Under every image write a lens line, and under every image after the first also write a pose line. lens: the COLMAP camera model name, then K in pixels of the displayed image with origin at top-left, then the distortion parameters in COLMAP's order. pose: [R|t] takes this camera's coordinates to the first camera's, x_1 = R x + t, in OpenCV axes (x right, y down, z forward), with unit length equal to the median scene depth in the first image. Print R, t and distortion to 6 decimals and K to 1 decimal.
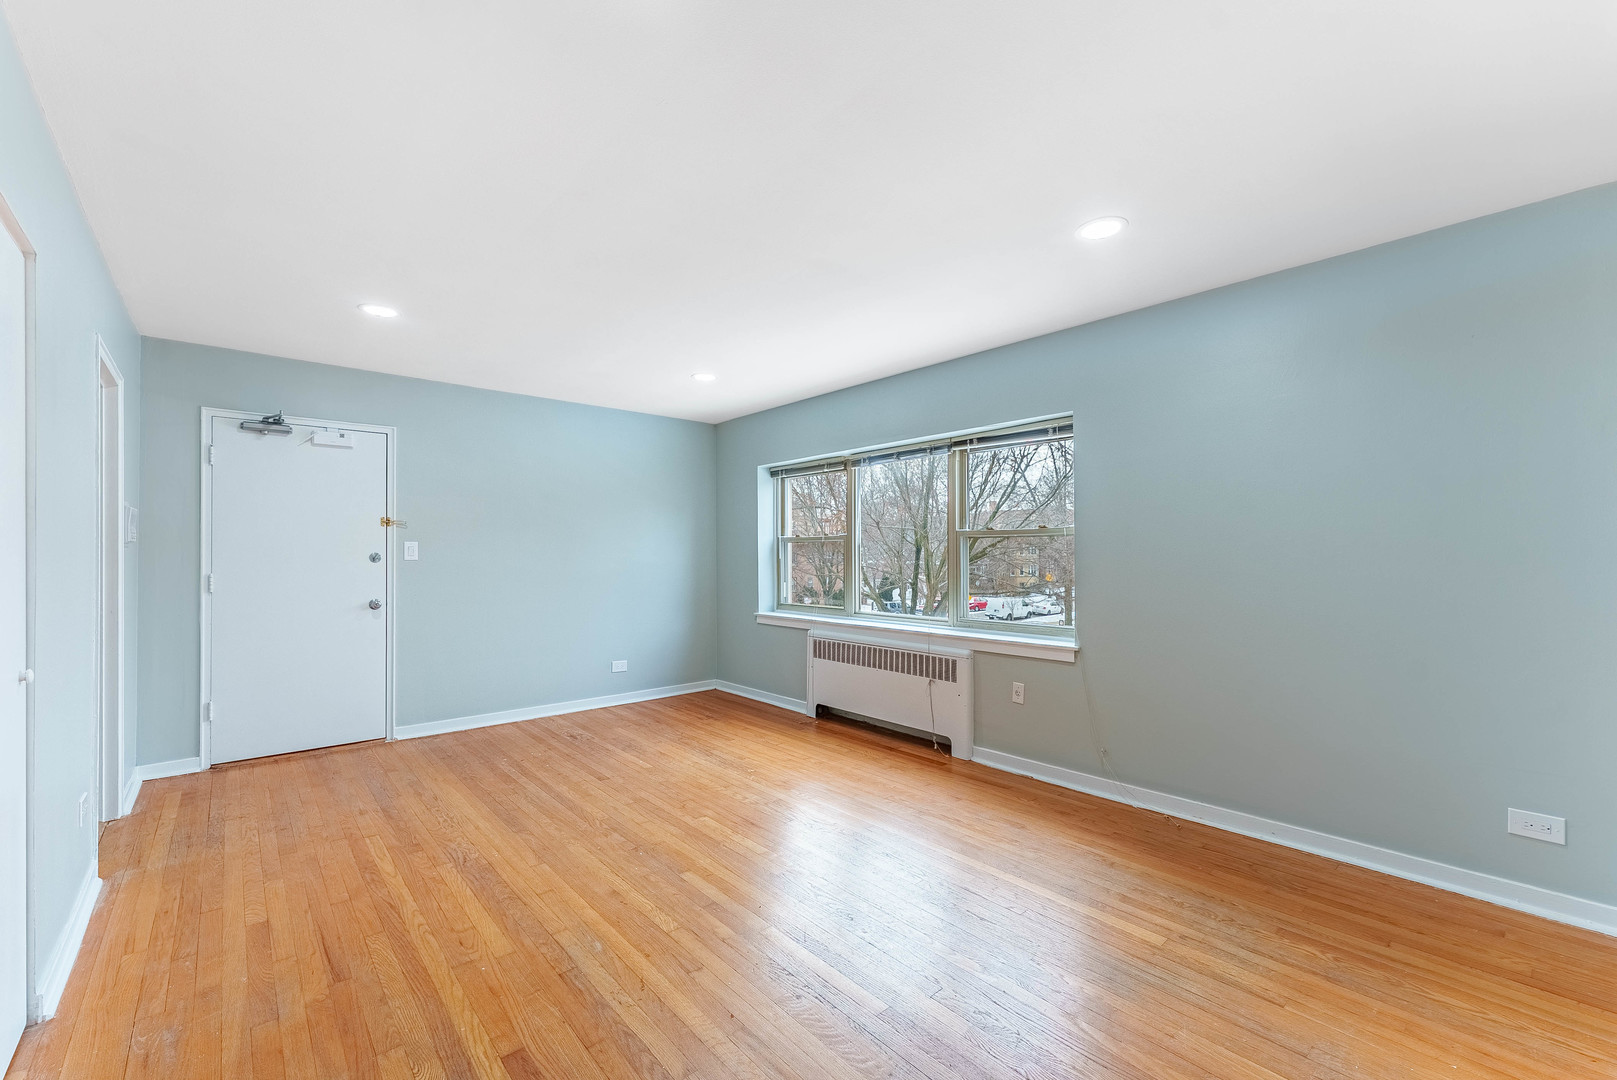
lens RADIAL K [[654.5, 0, 811.8], [0, 654.5, 542.0], [0, 0, 1]] dist [0.000191, -0.000394]
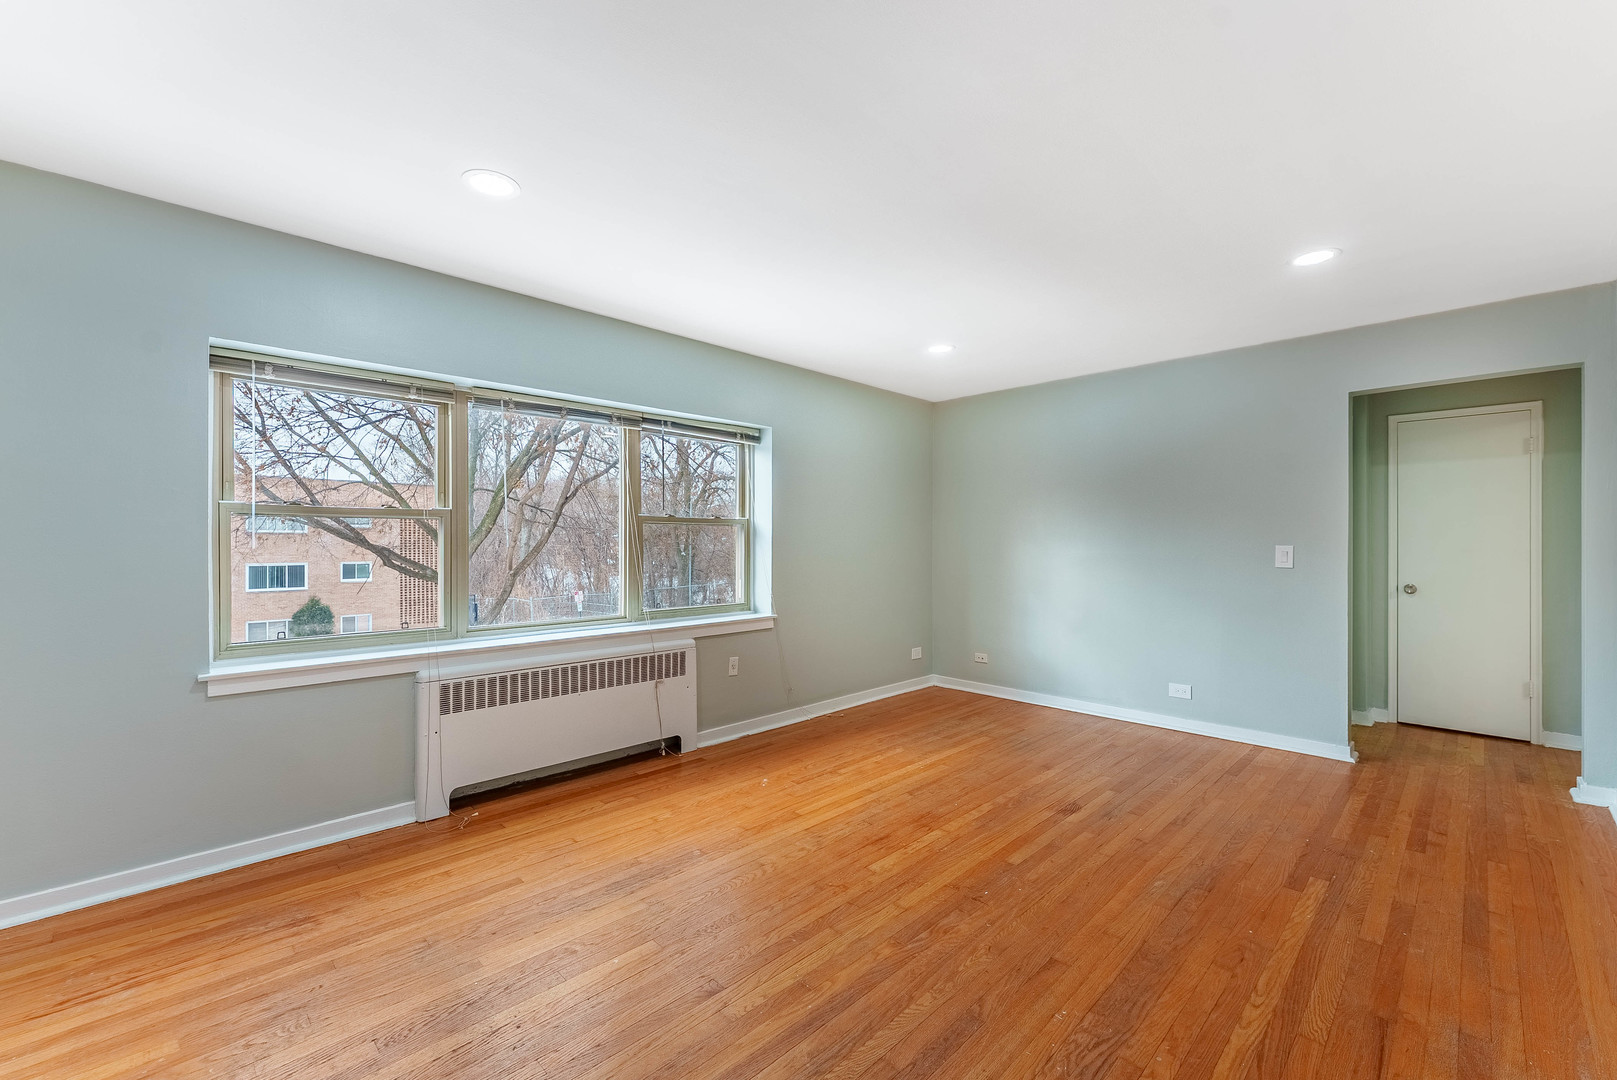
lens RADIAL K [[658.0, 0, 803.4], [0, 658.0, 535.4], [0, 0, 1]] dist [0.001835, -0.000971]
pose [[-0.047369, 0.011762, 0.998808, -0.738136], [-0.020759, 0.999703, -0.012757, 0.018205], [-0.998662, -0.021338, -0.047111, 0.856284]]
